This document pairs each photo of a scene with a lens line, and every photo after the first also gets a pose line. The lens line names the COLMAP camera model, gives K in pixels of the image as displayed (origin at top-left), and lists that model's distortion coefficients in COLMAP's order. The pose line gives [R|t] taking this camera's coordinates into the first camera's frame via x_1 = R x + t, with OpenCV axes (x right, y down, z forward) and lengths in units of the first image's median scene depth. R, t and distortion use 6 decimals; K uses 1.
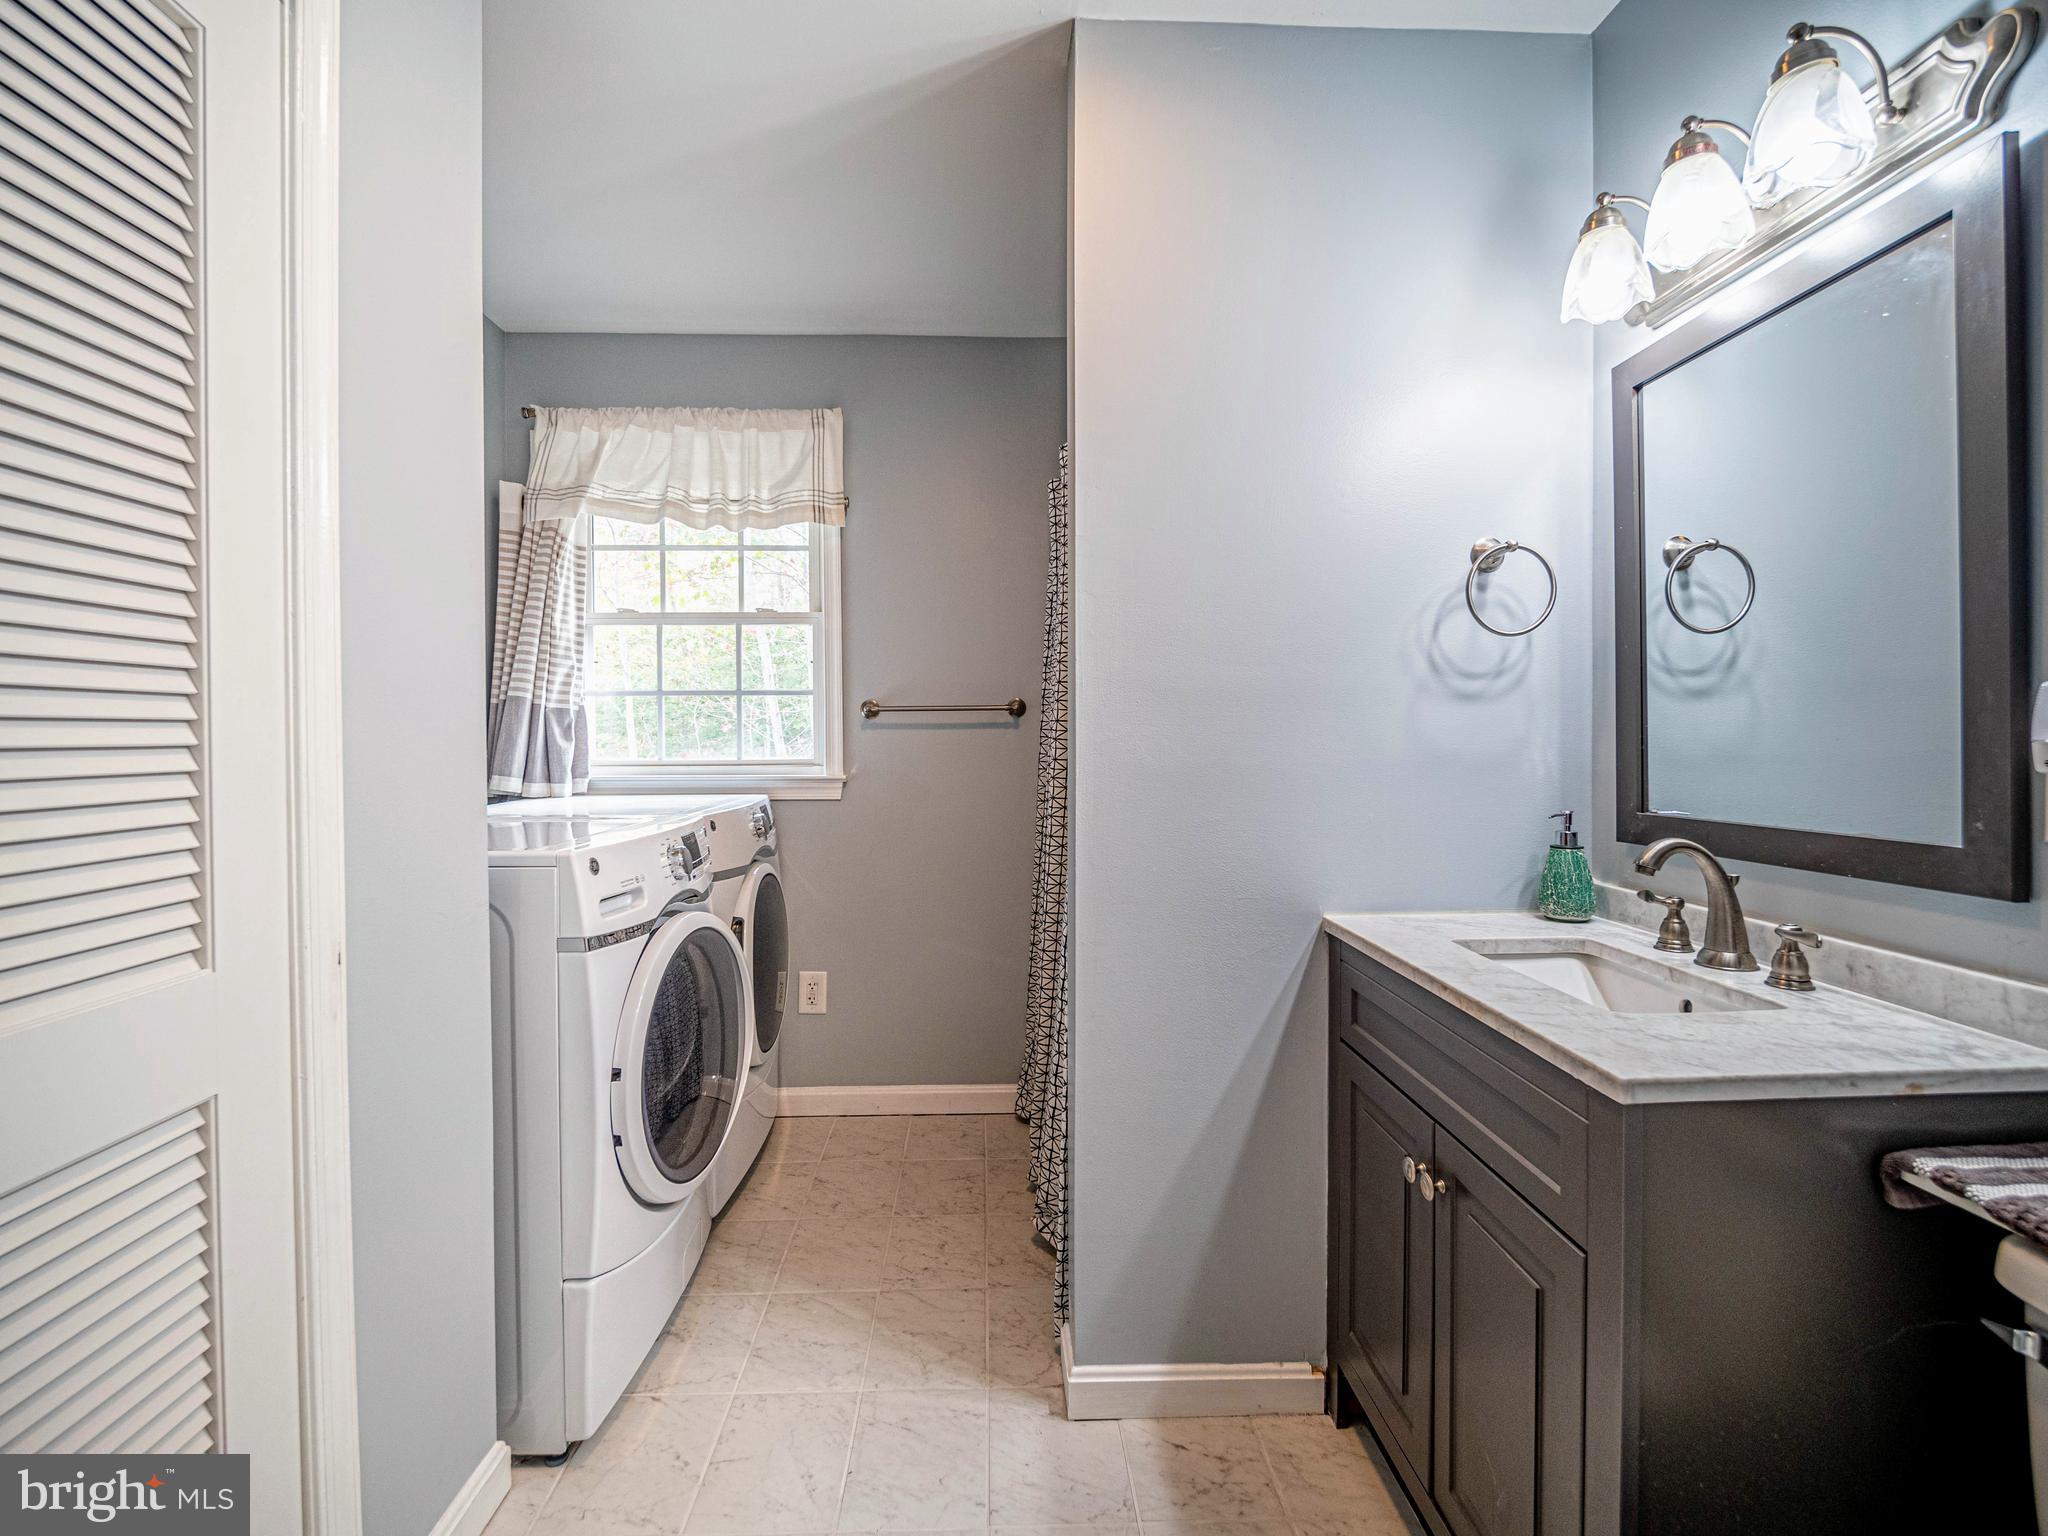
lens RADIAL K [[960.4, 0, 996.5], [0, 960.4, 755.7], [0, 0, 1]] dist [-0.009148, -0.000037]
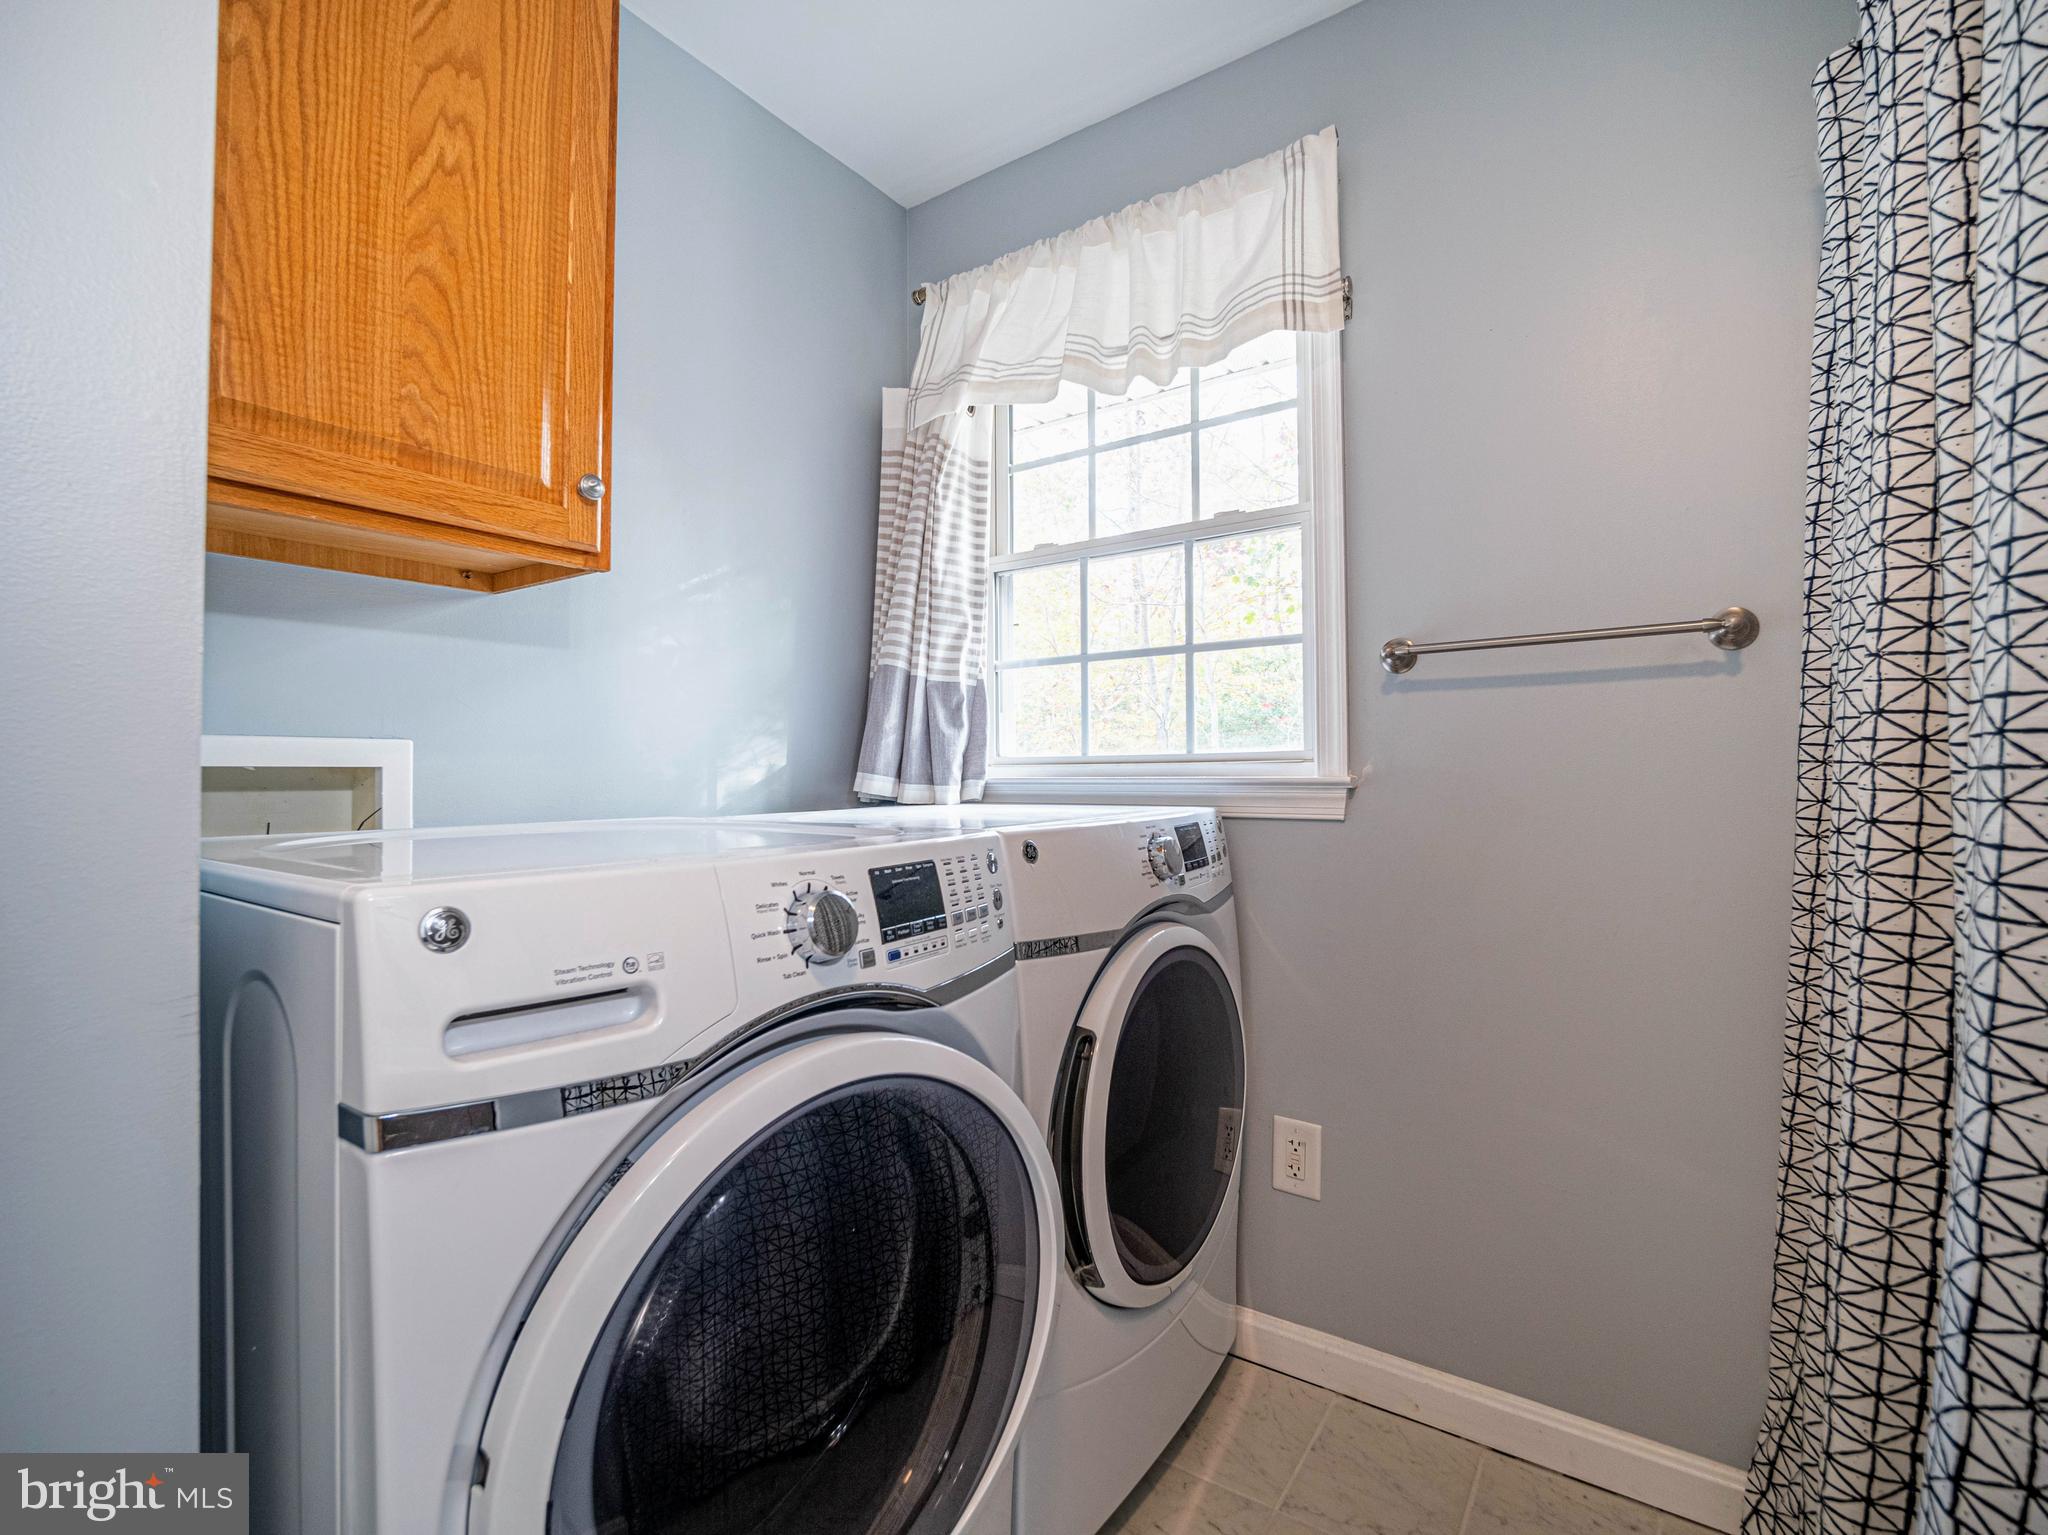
lens RADIAL K [[943.5, 0, 1019.9], [0, 943.5, 752.5], [0, 0, 1]] dist [-0.009873, -0.000873]
pose [[0.814482, -0.013175, -0.580039, 0.004418], [-0.010361, 0.999252, -0.037246, 0.050487], [0.580096, 0.036346, 0.813736, 0.771019]]
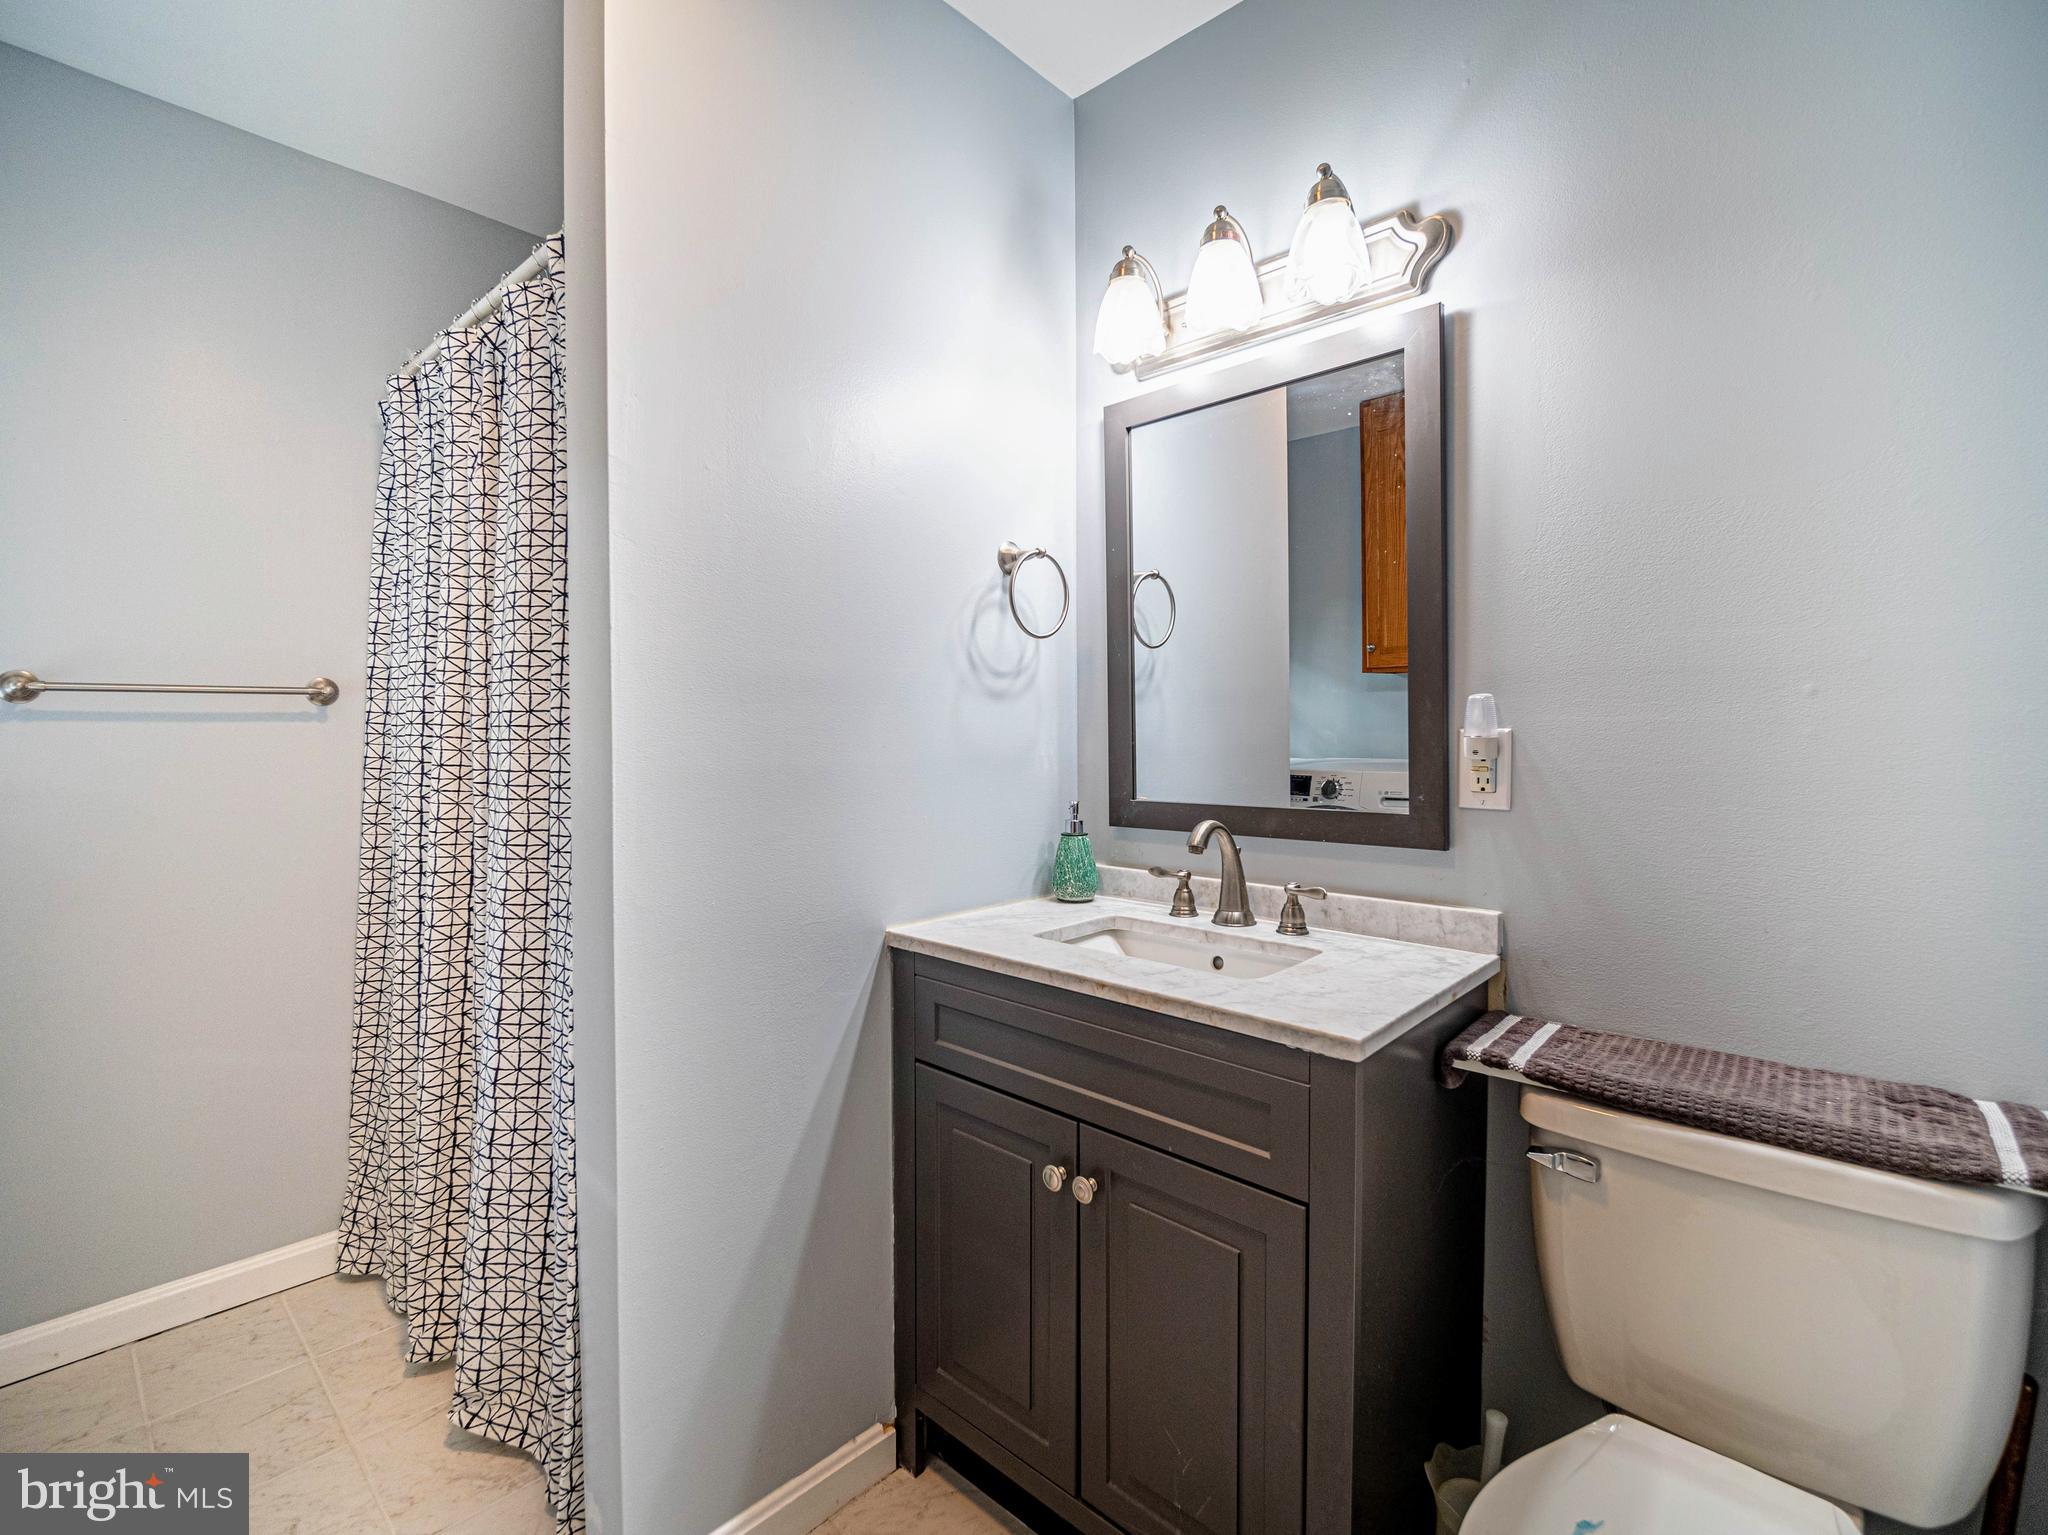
lens RADIAL K [[943.5, 0, 1033.4], [0, 943.5, 756.7], [0, 0, 1]] dist [-0.009873, -0.000873]
pose [[0.683741, -0.015551, 0.729559, -0.213949], [0.013188, 0.999873, 0.008953, -0.003890], [-0.729605, 0.003500, 0.683859, 0.280675]]
